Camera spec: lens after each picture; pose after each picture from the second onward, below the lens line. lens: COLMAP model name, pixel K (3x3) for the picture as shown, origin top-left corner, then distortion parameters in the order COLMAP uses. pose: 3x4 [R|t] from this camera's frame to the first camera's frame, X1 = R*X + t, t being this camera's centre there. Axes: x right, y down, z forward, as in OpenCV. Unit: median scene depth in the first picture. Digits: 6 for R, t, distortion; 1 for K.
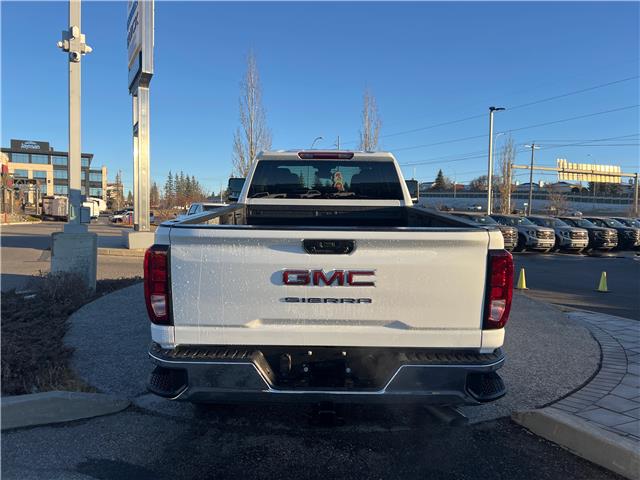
lens RADIAL K [[484.4, 0, 320.0], [0, 484.4, 240.0], [0, 0, 1]] dist [0.042442, -0.051116]
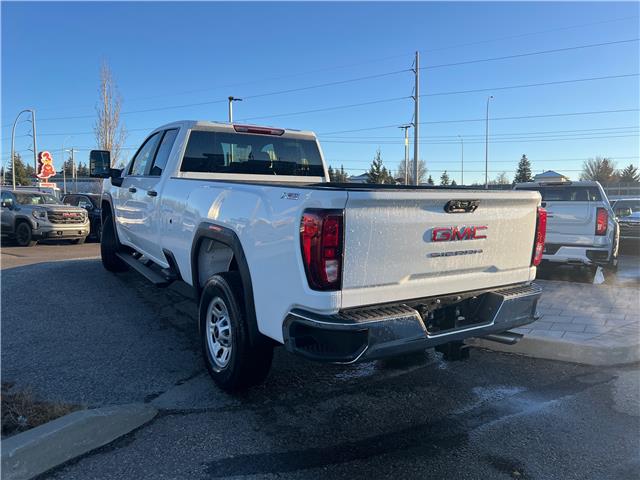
lens RADIAL K [[484.4, 0, 320.0], [0, 484.4, 240.0], [0, 0, 1]] dist [0.042442, -0.051116]
pose [[0.834573, -0.055928, 0.548052, -0.443893], [0.042017, 0.998398, 0.037902, 0.017477], [-0.549293, -0.008605, 0.835585, 0.103078]]
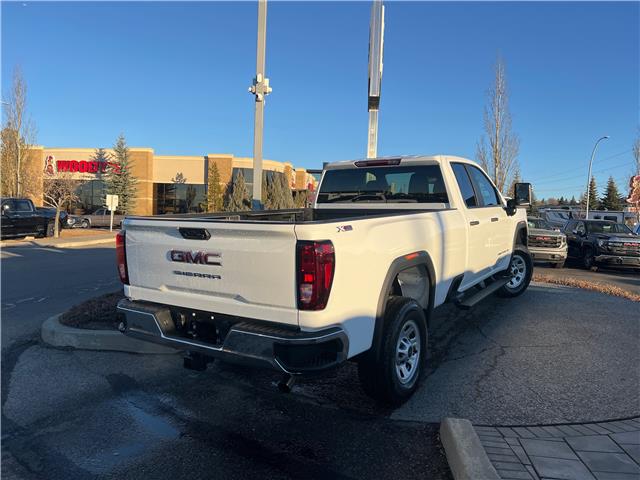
lens RADIAL K [[484.4, 0, 320.0], [0, 484.4, 240.0], [0, 0, 1]] dist [0.042442, -0.051116]
pose [[0.834540, 0.028804, -0.550195, 0.508534], [-0.042053, 0.999049, -0.011484, 0.015333], [0.549341, 0.032721, 0.834958, 0.035638]]
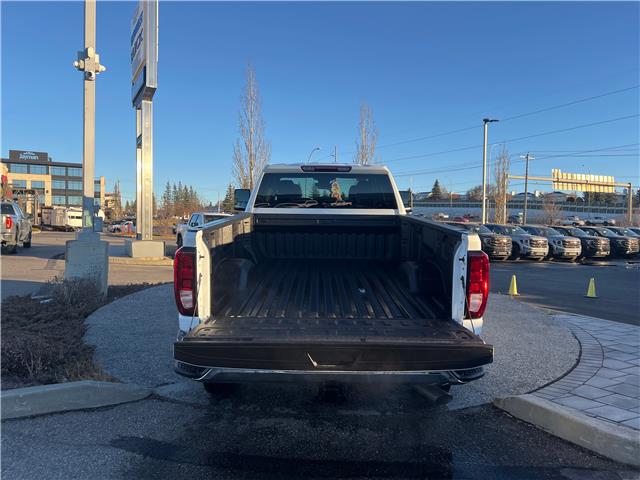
lens RADIAL K [[484.4, 0, 320.0], [0, 484.4, 240.0], [0, 0, 1]] dist [0.042442, -0.051116]
pose [[0.999983, -0.001416, 0.005717, -0.008515], [0.001532, 0.999795, -0.020214, 0.008480], [-0.005688, 0.020222, 0.999779, -0.086828]]
